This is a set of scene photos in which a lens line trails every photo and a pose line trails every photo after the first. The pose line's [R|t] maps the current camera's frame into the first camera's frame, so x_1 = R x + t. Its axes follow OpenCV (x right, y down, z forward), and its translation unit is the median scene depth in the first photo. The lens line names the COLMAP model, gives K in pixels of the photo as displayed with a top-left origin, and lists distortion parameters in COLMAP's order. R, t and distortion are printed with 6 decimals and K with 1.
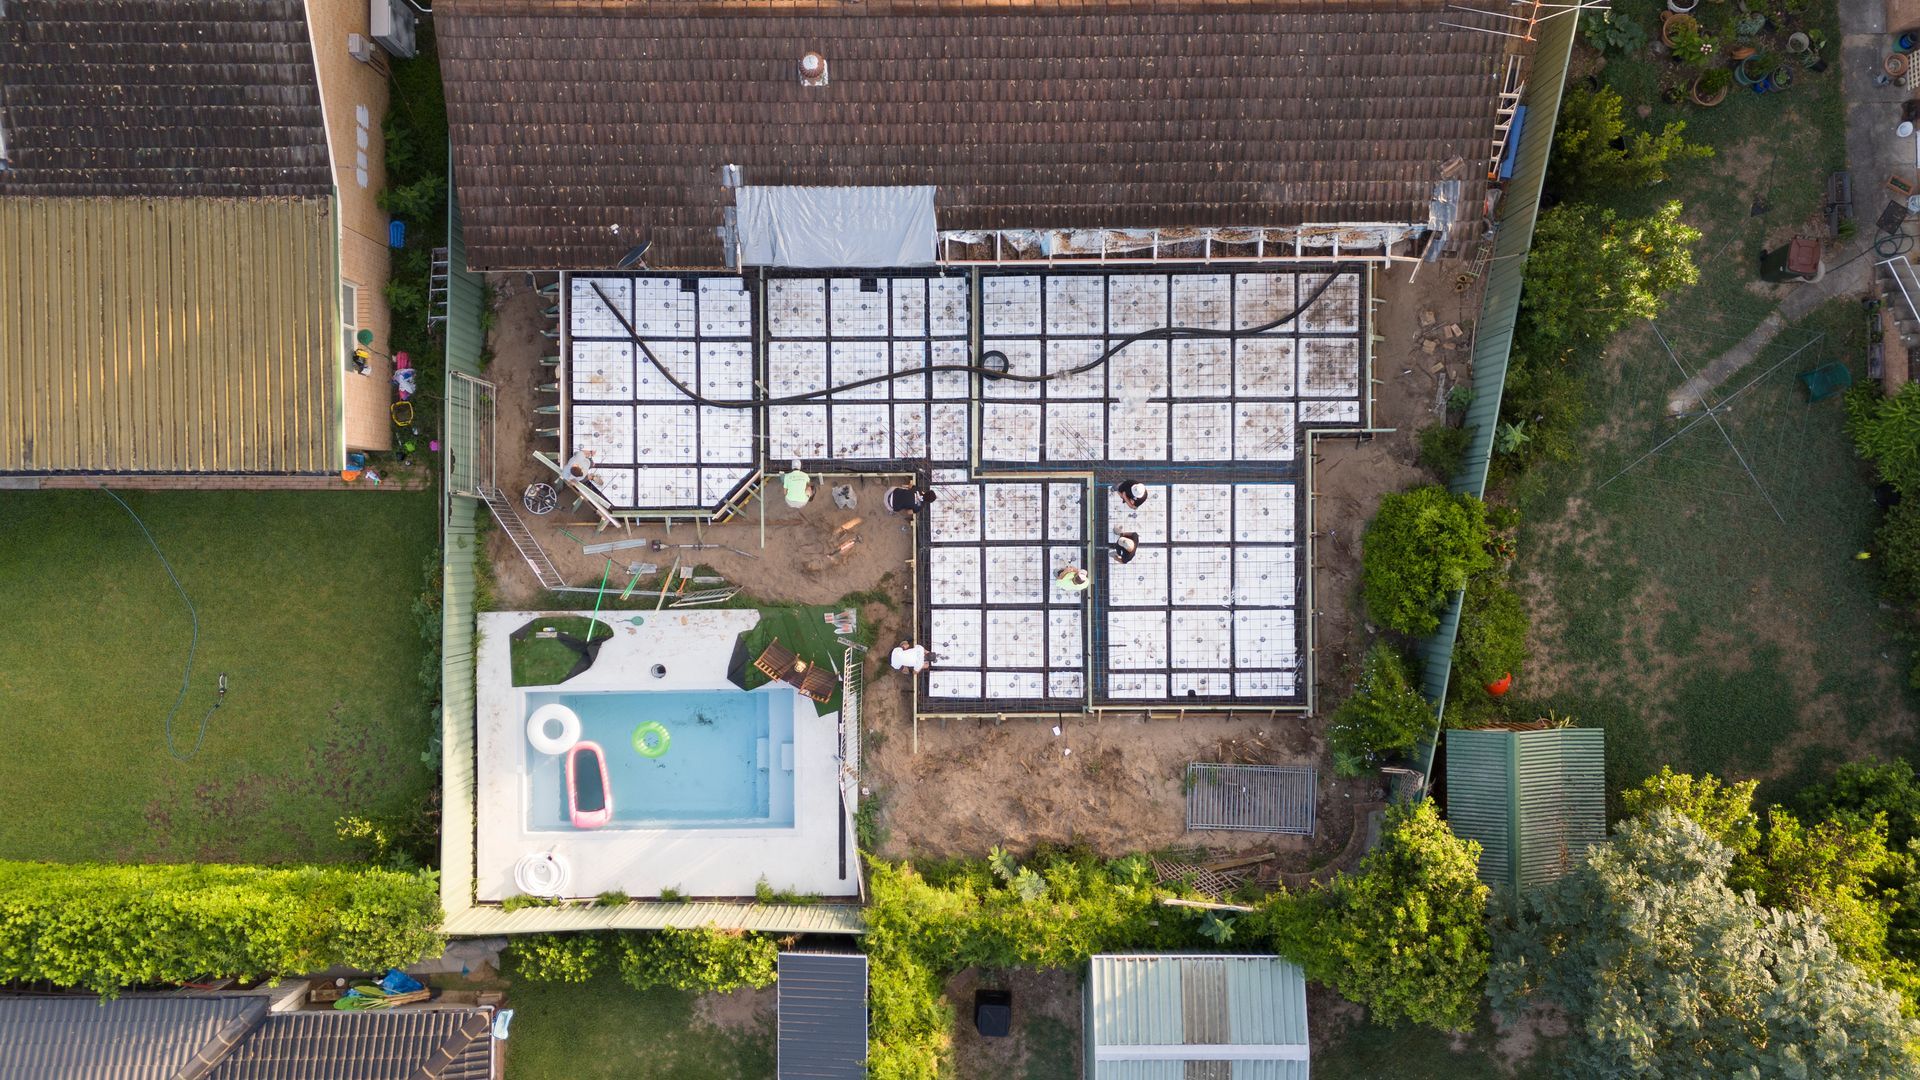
lens RADIAL K [[1412.9, 0, 955.9], [0, 1412.9, 540.7], [0, 0, 1]] dist [0.067033, -0.067300]
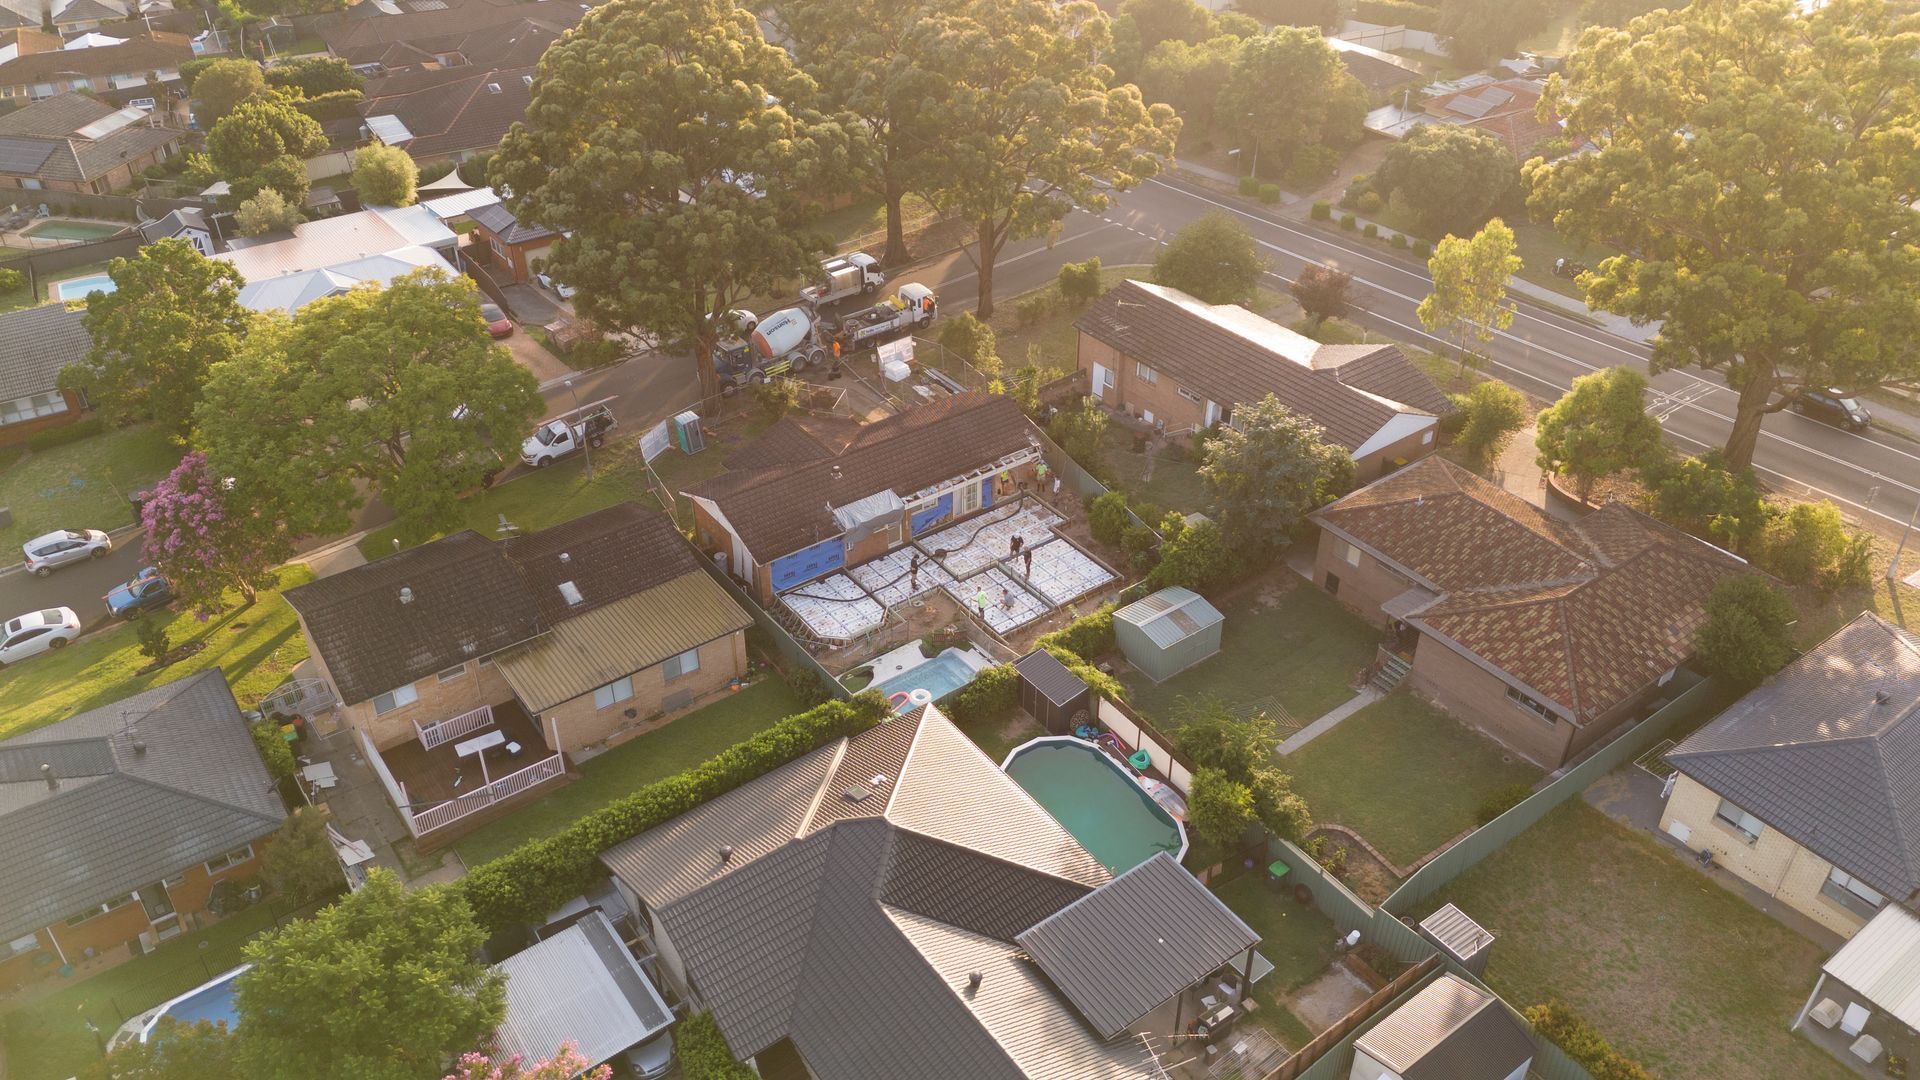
lens RADIAL K [[1412.9, 0, 965.0], [0, 1412.9, 530.3], [0, 0, 1]] dist [0.067033, -0.067300]
pose [[0.805949, -0.326720, 0.493660, -1.187111], [0.591984, 0.446379, -0.671044, 1.600254], [-0.001116, 0.833066, 0.553172, -0.455569]]
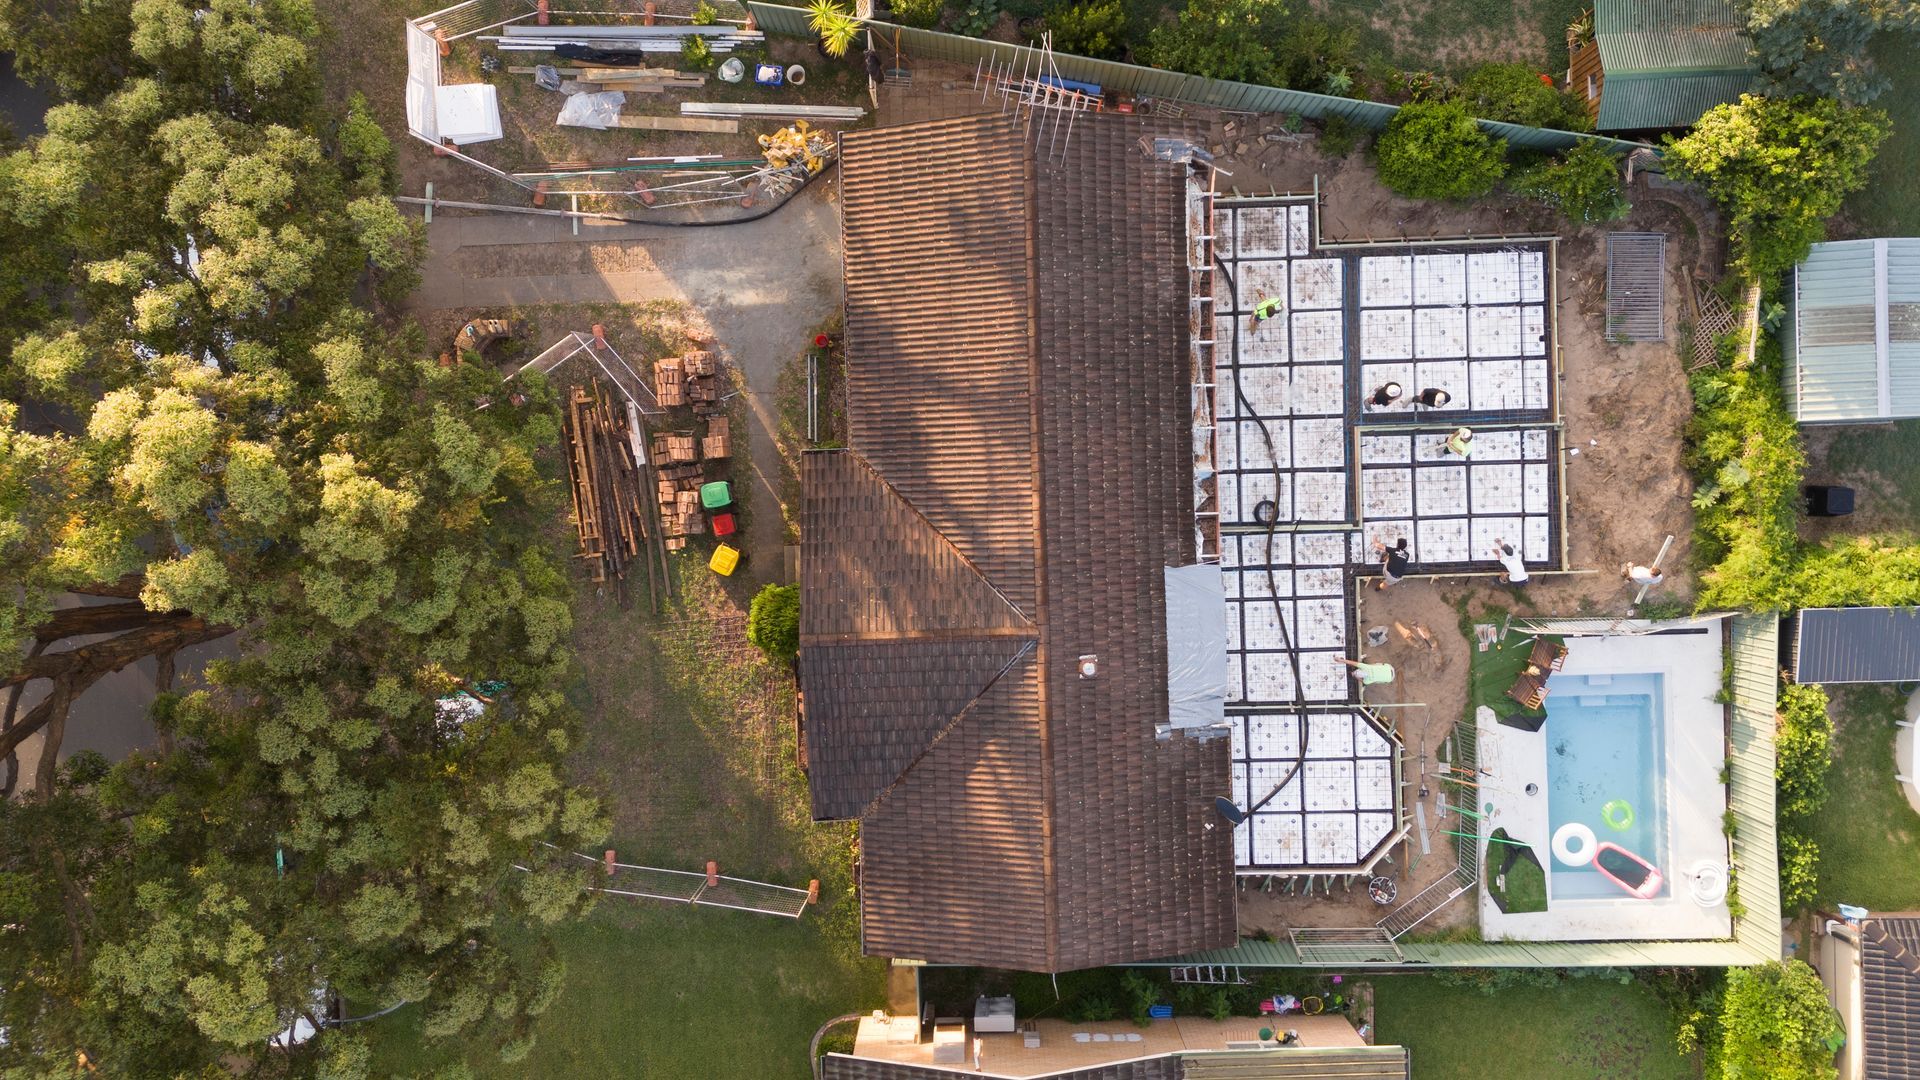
lens RADIAL K [[1412.9, 0, 952.0], [0, 1412.9, 536.3], [0, 0, 1]] dist [0.067033, -0.067300]
pose [[-0.023227, -0.999680, -0.010022, 0.025298], [0.999473, -0.022993, -0.022934, -0.361566], [0.022696, -0.010549, 0.999687, -0.203697]]
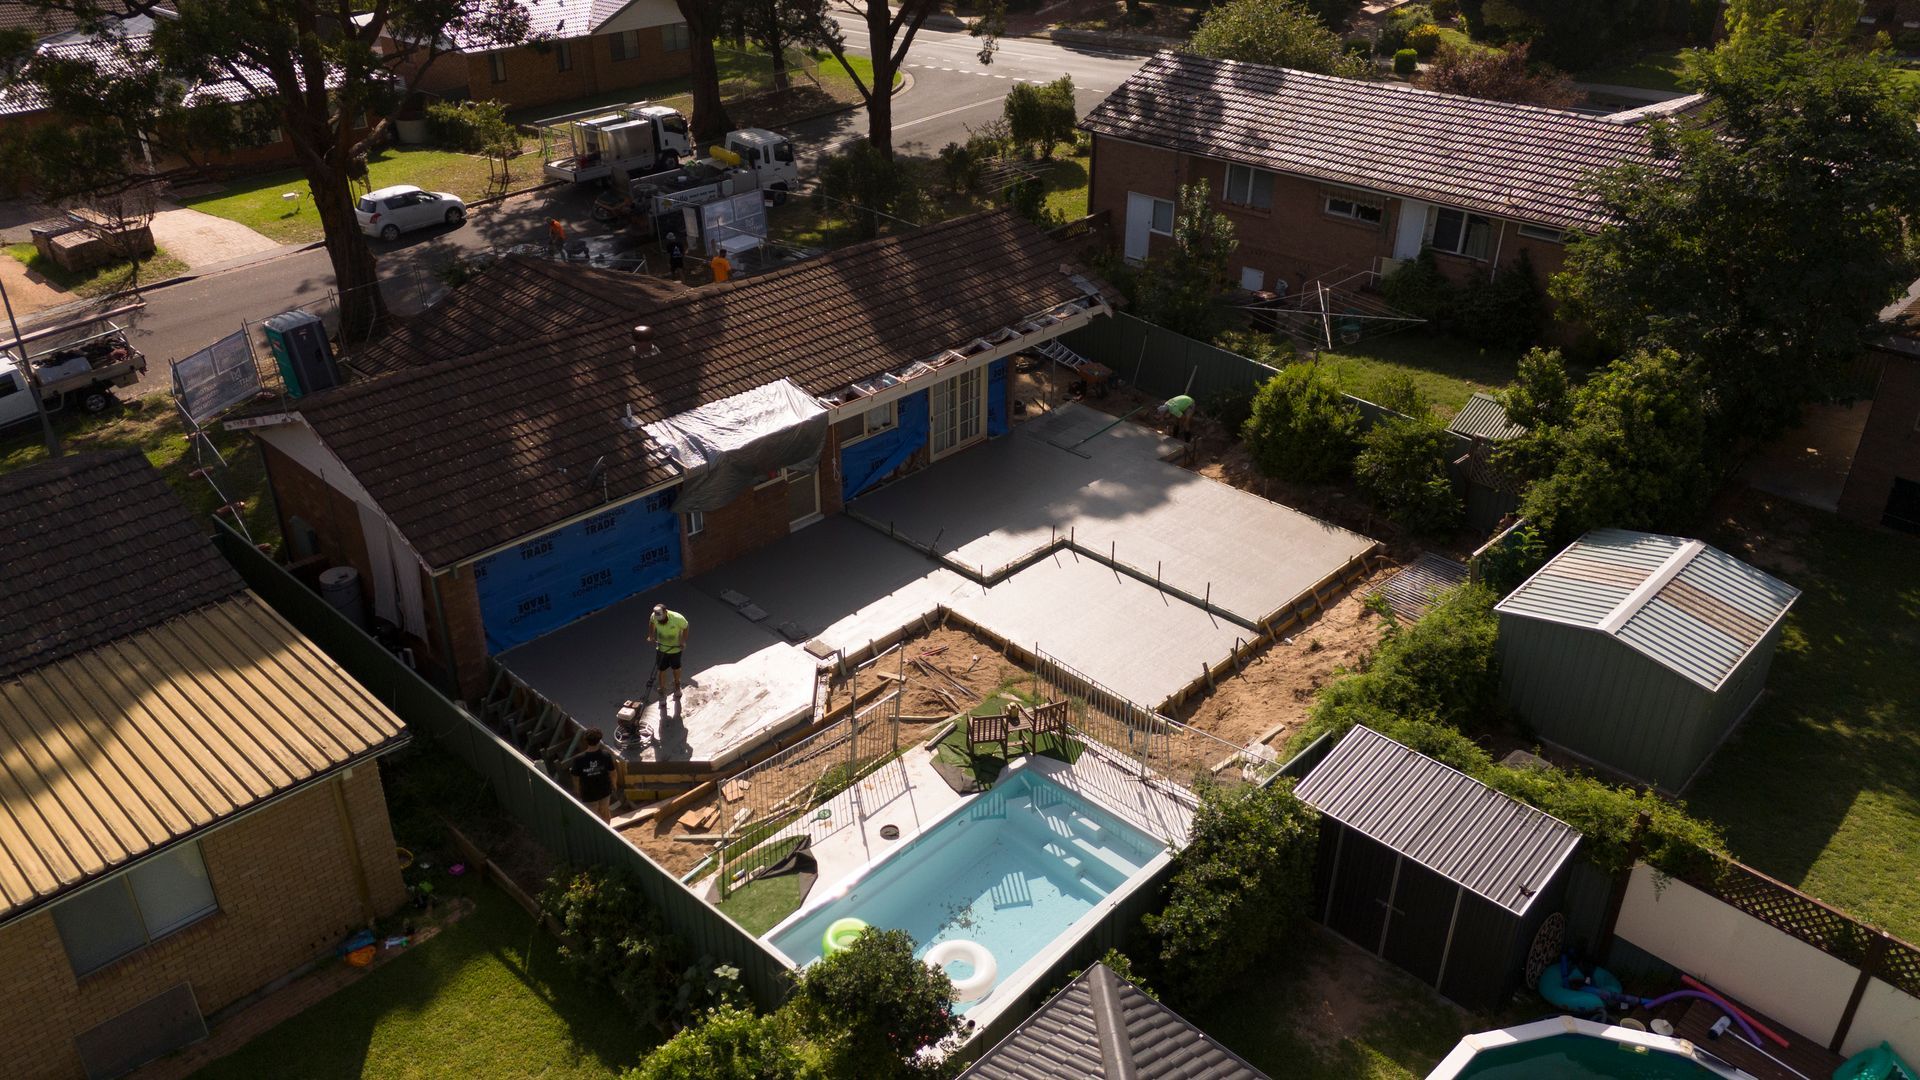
lens RADIAL K [[1412.9, 0, 960.2], [0, 1412.9, 533.2], [0, 0, 1]] dist [0.067033, -0.067300]
pose [[0.697416, -0.338404, 0.631739, -0.606947], [0.716662, 0.332465, -0.613077, 0.528910], [-0.002564, 0.880312, 0.474387, 0.506203]]
